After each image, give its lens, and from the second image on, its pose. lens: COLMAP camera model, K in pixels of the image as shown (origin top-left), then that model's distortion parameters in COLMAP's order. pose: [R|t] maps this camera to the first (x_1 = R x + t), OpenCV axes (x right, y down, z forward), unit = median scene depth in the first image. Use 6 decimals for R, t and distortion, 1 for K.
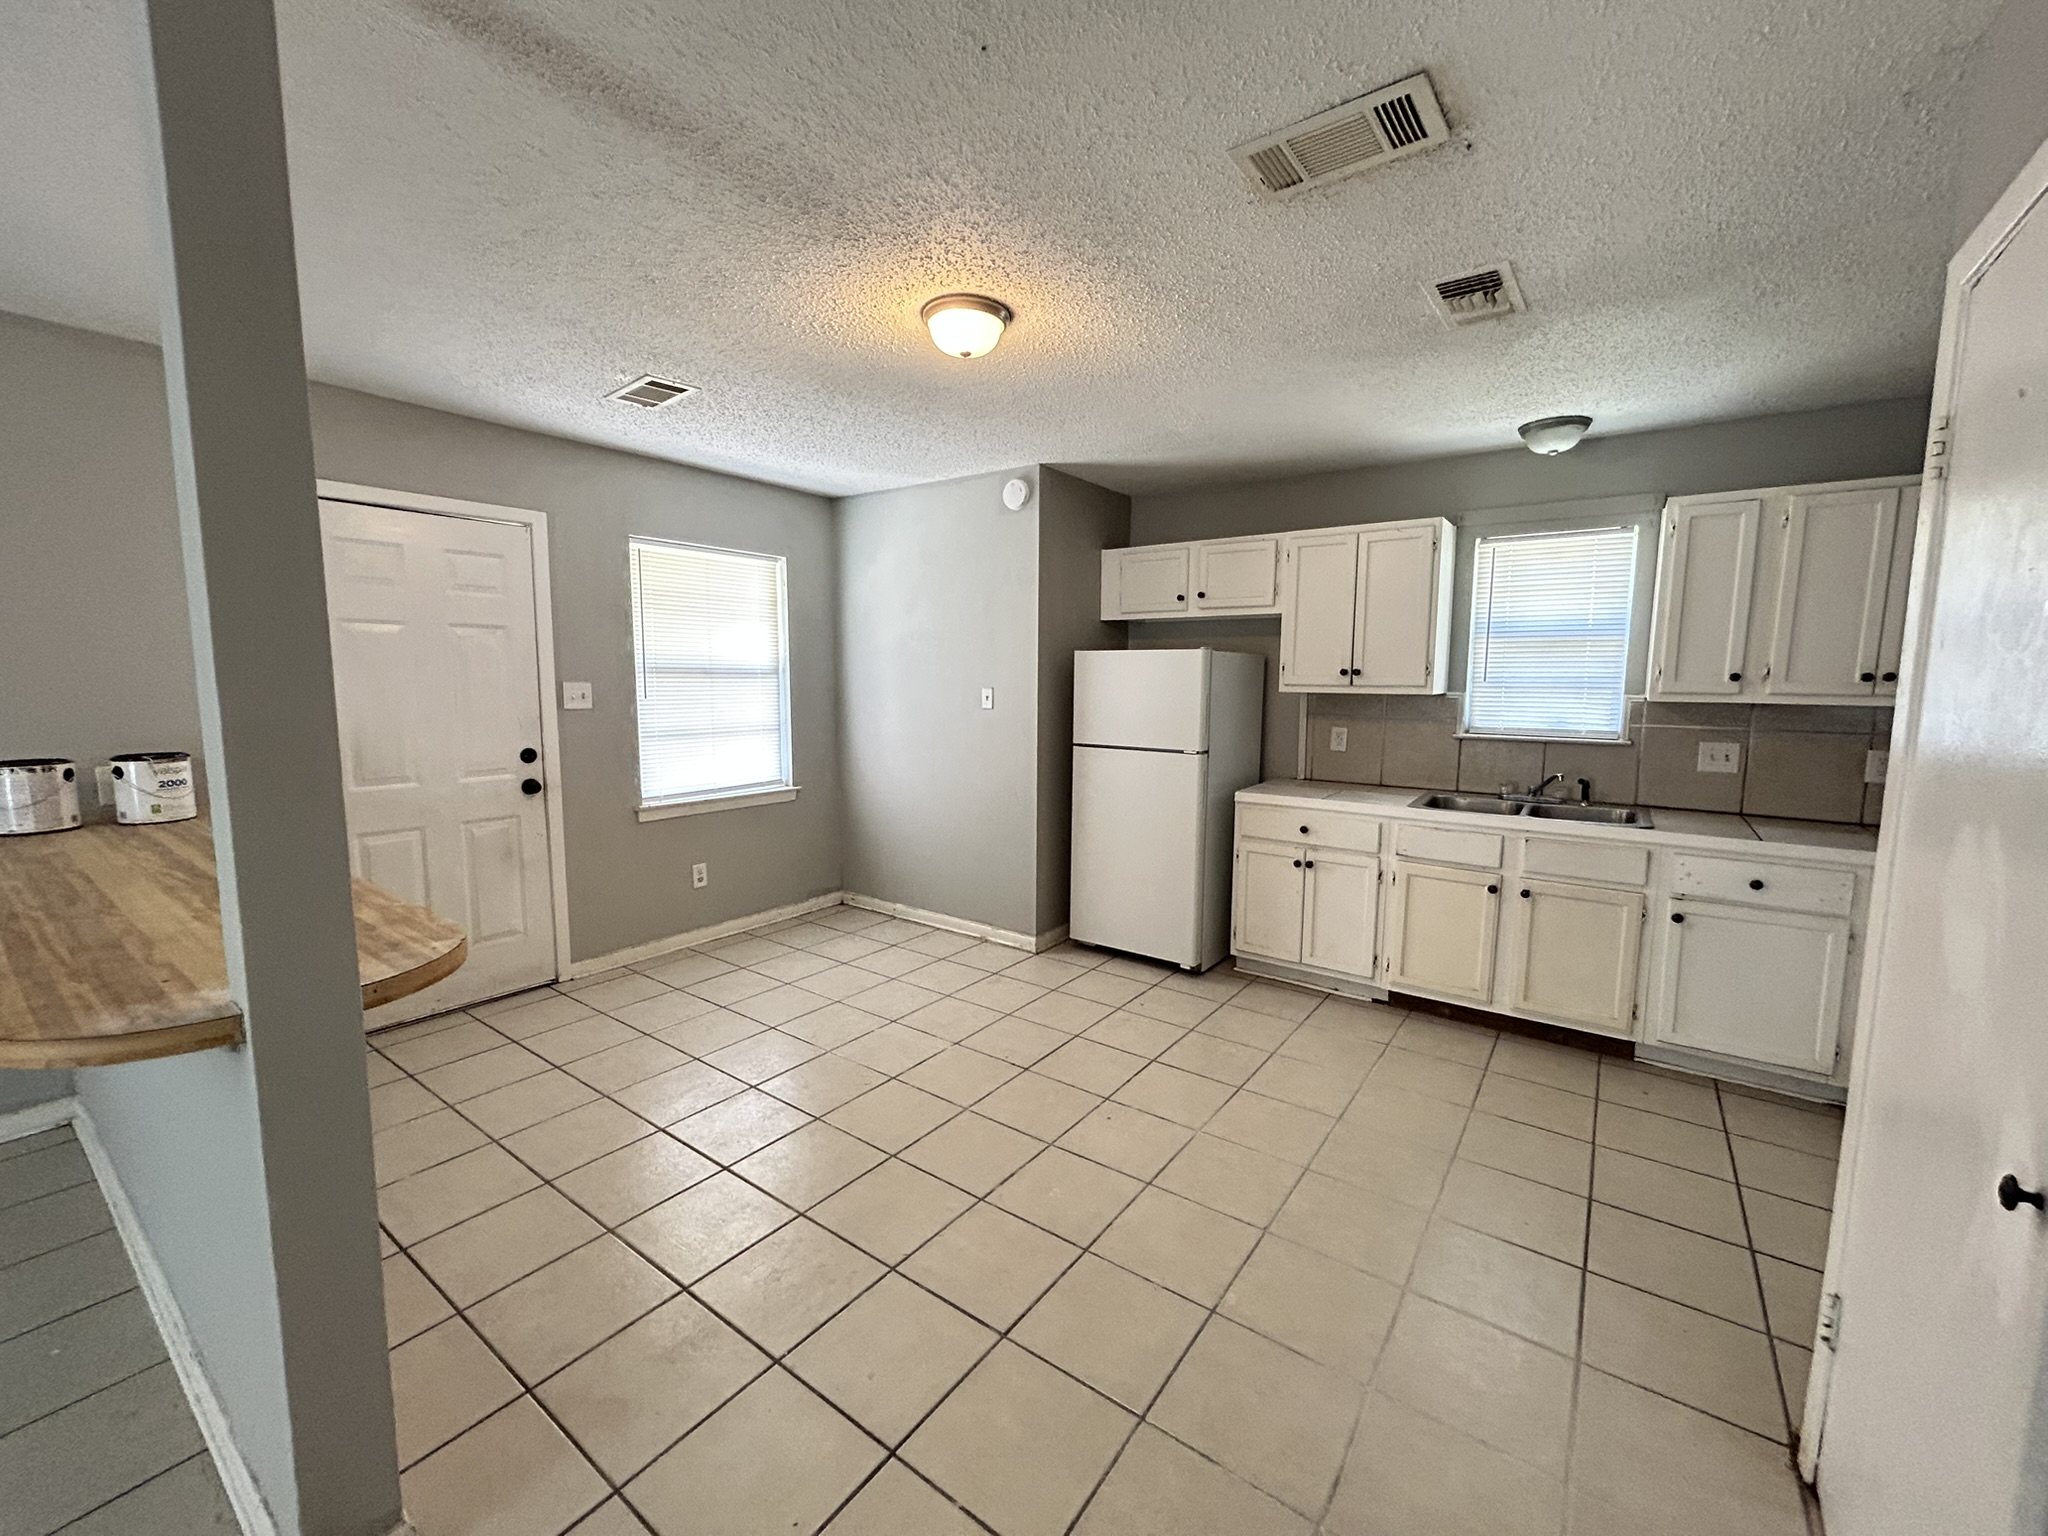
lens RADIAL K [[824.3, 0, 1020.1], [0, 824.3, 767.7], [0, 0, 1]] dist [0.000295, -0.000454]
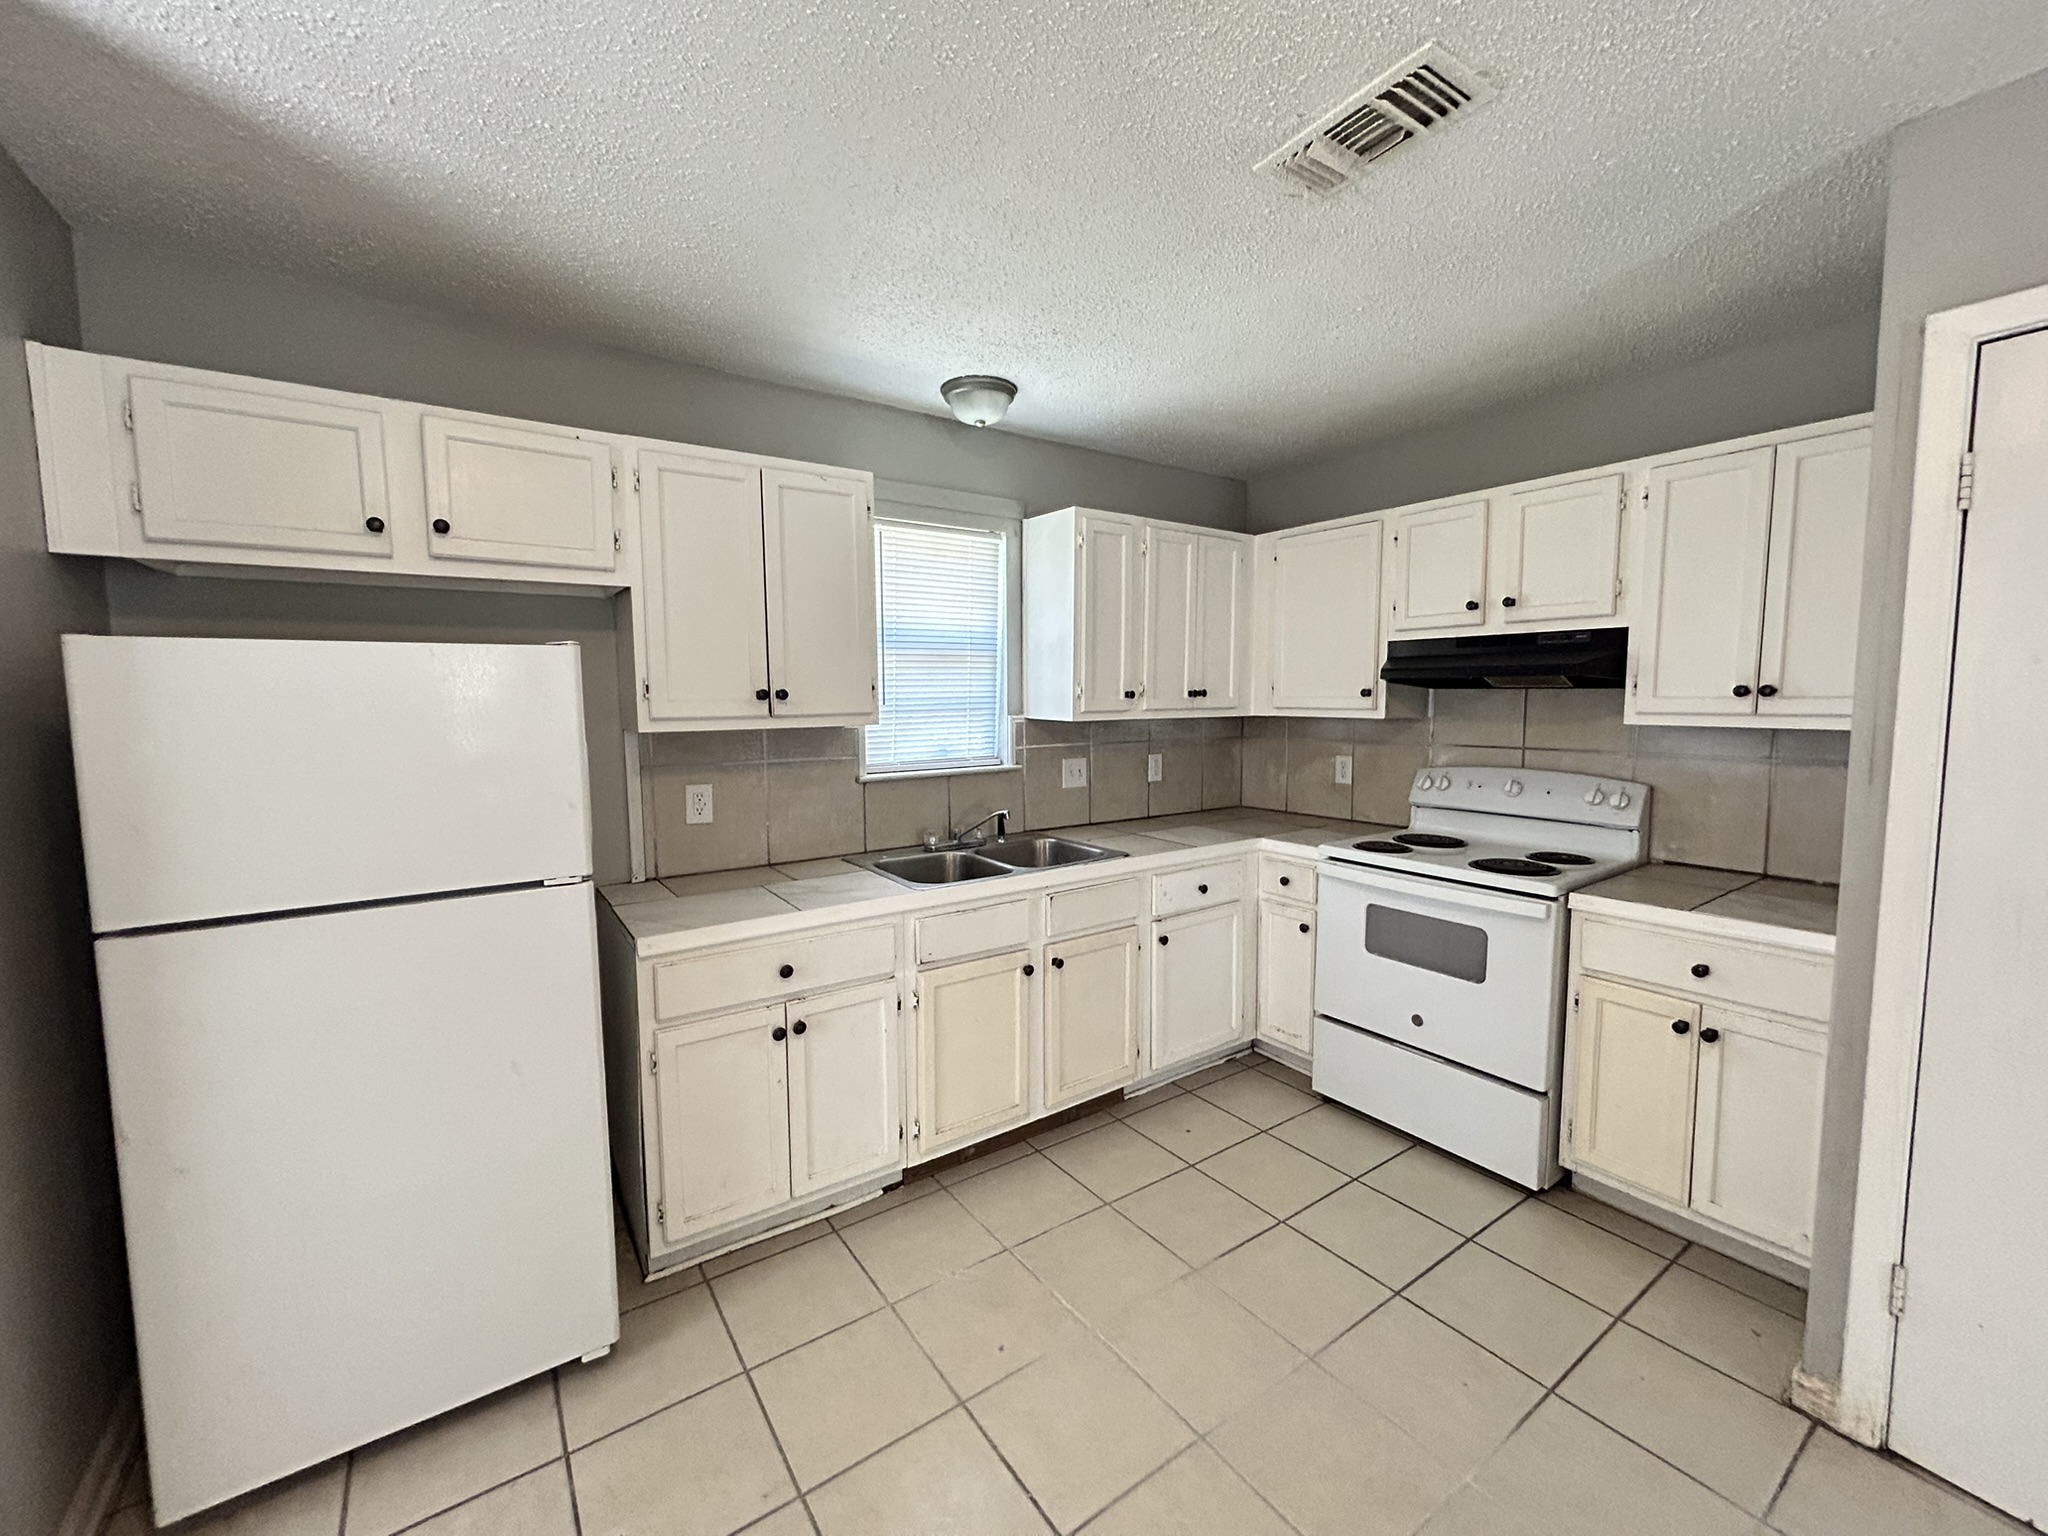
lens RADIAL K [[824.3, 0, 1023.8], [0, 824.3, 762.0], [0, 0, 1]] dist [0.000295, -0.000454]
pose [[0.323182, -0.087888, 0.942247, -0.121441], [0.119042, 0.991545, 0.051656, -0.075787], [-0.938820, 0.095473, 0.330911, 0.627346]]
